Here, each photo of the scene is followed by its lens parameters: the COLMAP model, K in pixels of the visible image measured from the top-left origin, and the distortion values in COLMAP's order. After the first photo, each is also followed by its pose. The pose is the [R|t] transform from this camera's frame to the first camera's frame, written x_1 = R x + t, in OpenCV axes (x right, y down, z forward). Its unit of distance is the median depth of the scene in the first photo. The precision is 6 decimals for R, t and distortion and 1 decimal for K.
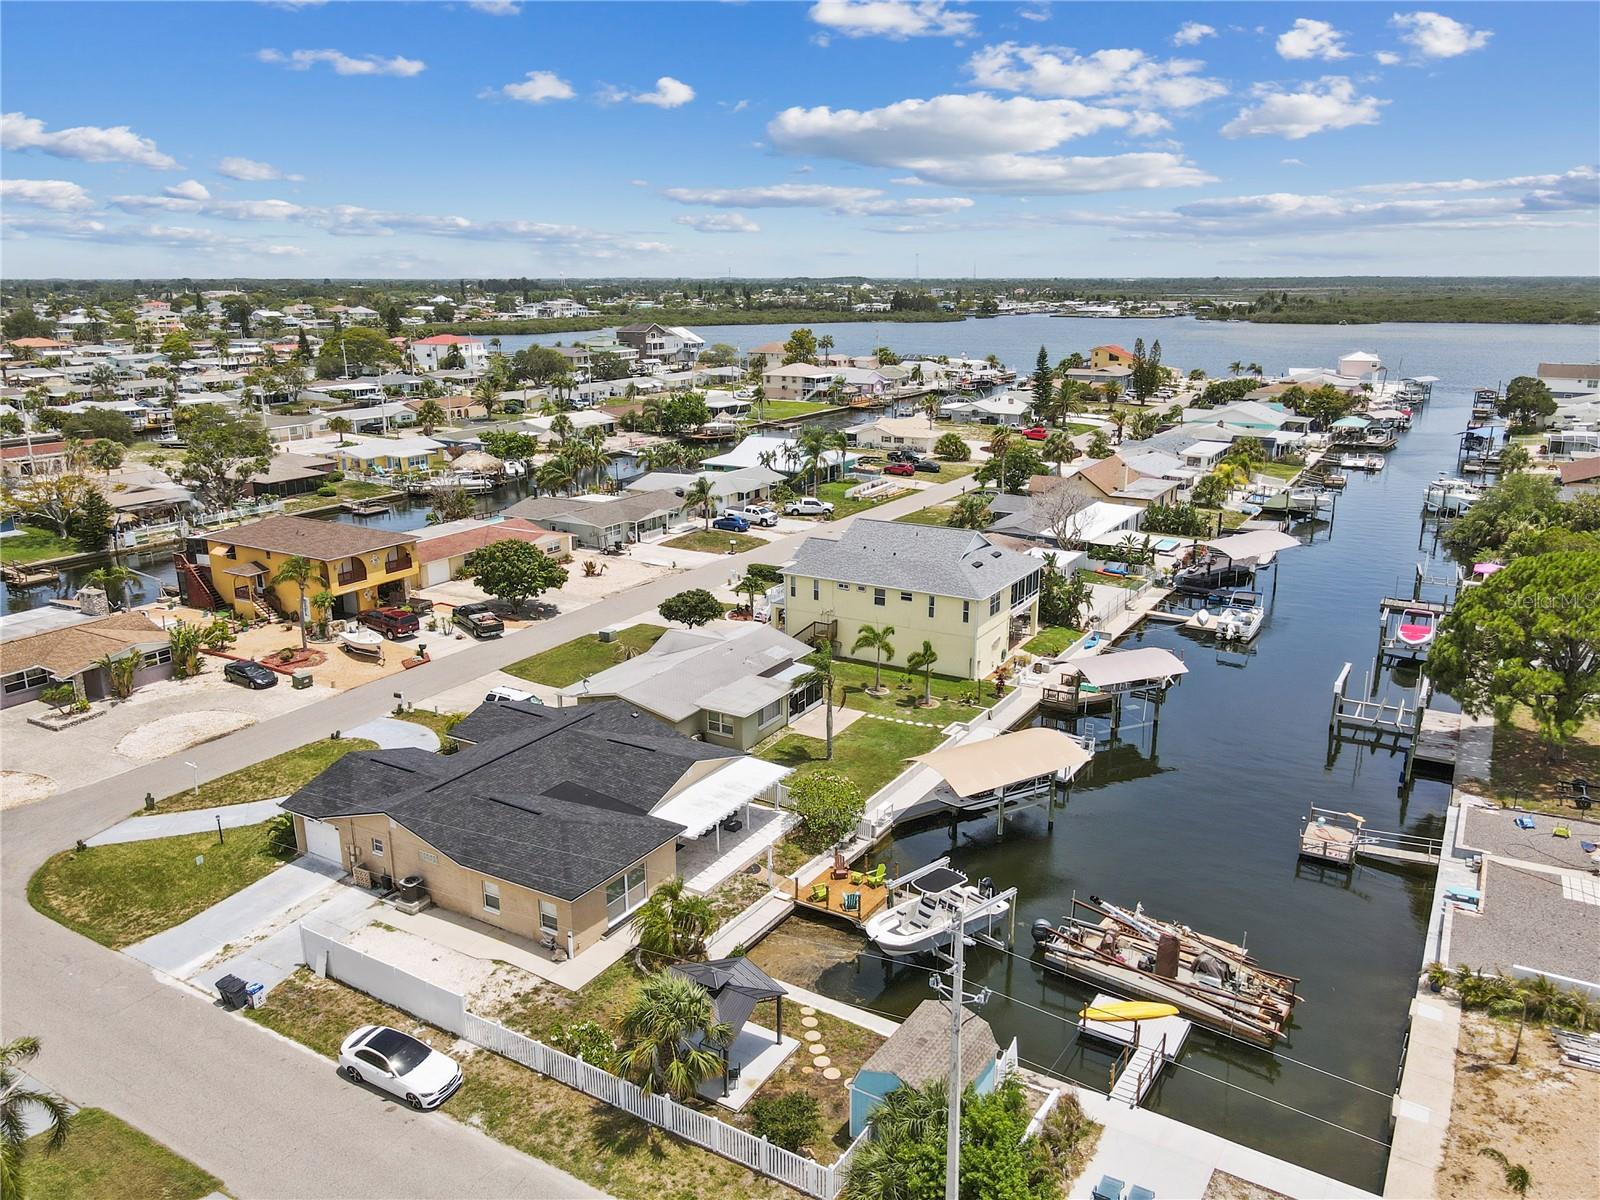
lens RADIAL K [[1181.8, 0, 796.2], [0, 1181.8, 599.6], [0, 0, 1]] dist [0.003098, 0.003367]
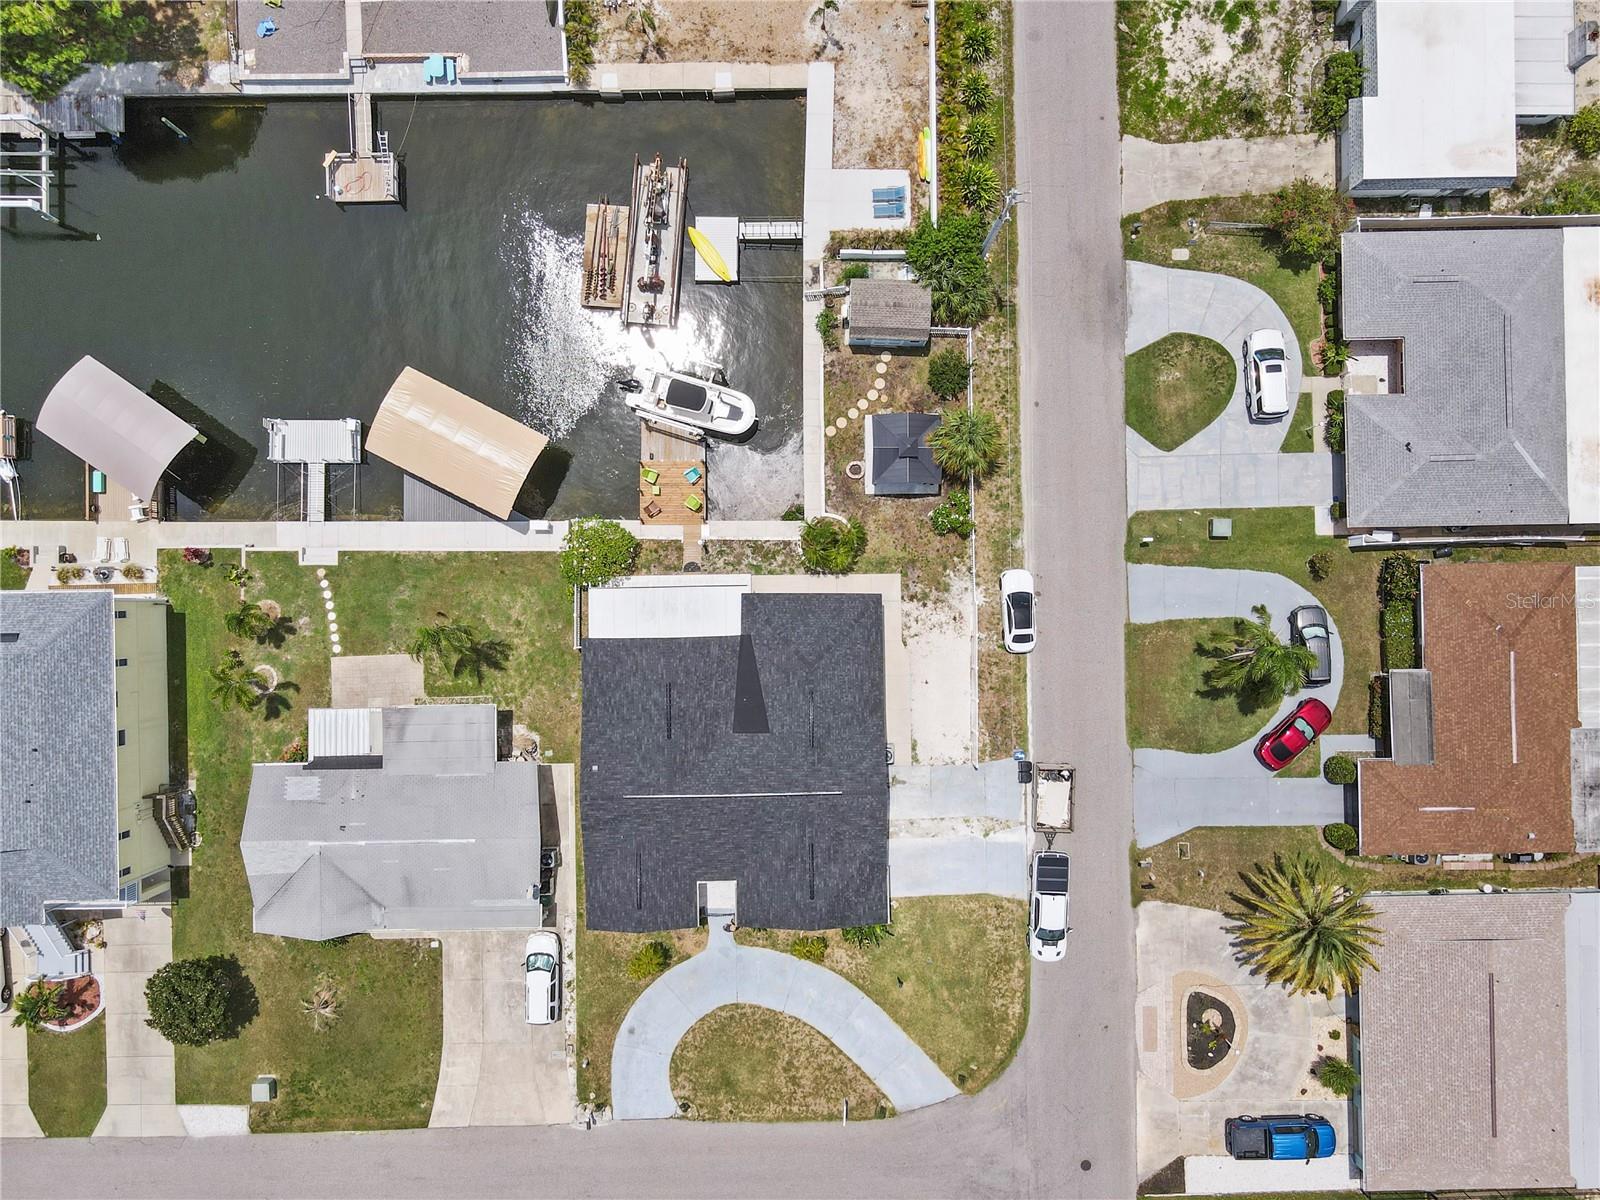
lens RADIAL K [[1181.8, 0, 797.1], [0, 1181.8, 594.2], [0, 0, 1]] dist [0.003098, 0.003367]
pose [[-0.528238, -0.849085, 0.004279, -0.144277], [0.223482, -0.134168, 0.965430, -1.096221], [-0.819158, 0.510934, 0.260628, 0.721943]]
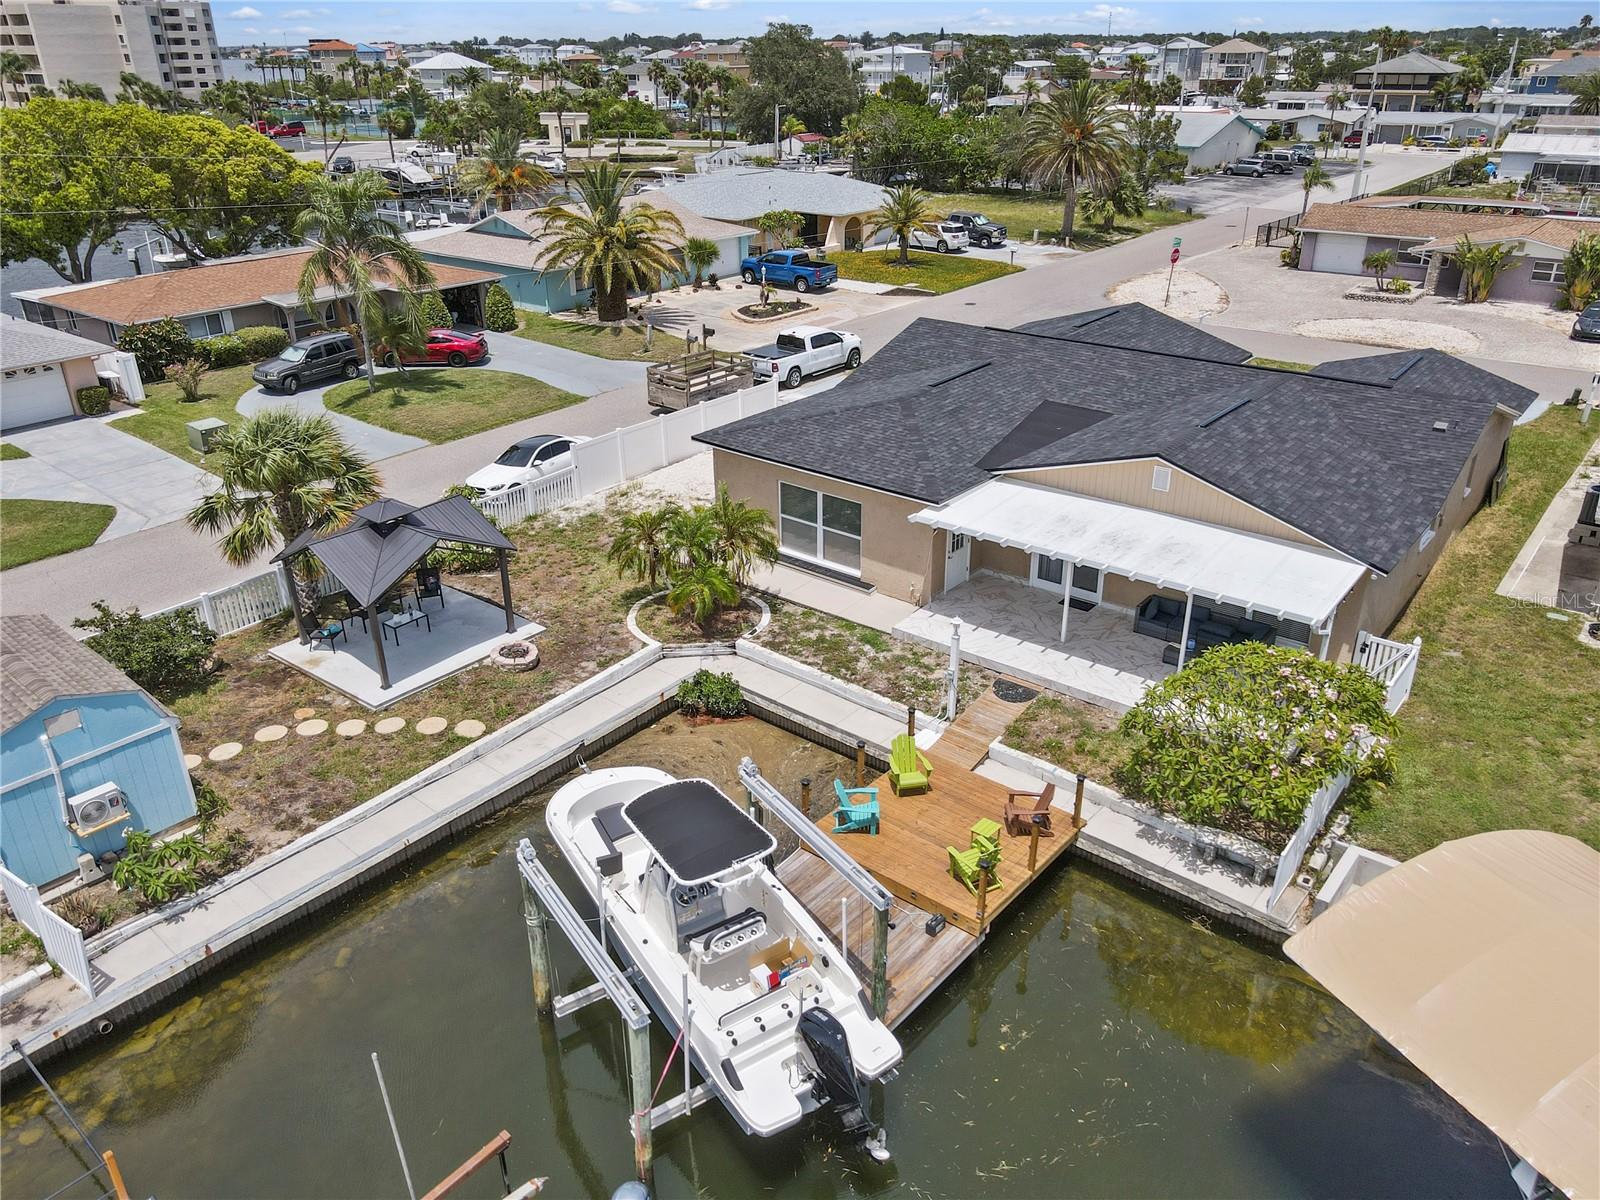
lens RADIAL K [[1181.8, 0, 803.3], [0, 1181.8, 599.3], [0, 0, 1]] dist [0.003098, 0.003367]
pose [[-0.131638, 0.428682, -0.893814, 0.422056], [-0.251389, 0.857749, 0.448409, 0.022807], [0.958893, 0.283723, -0.005146, 1.087448]]
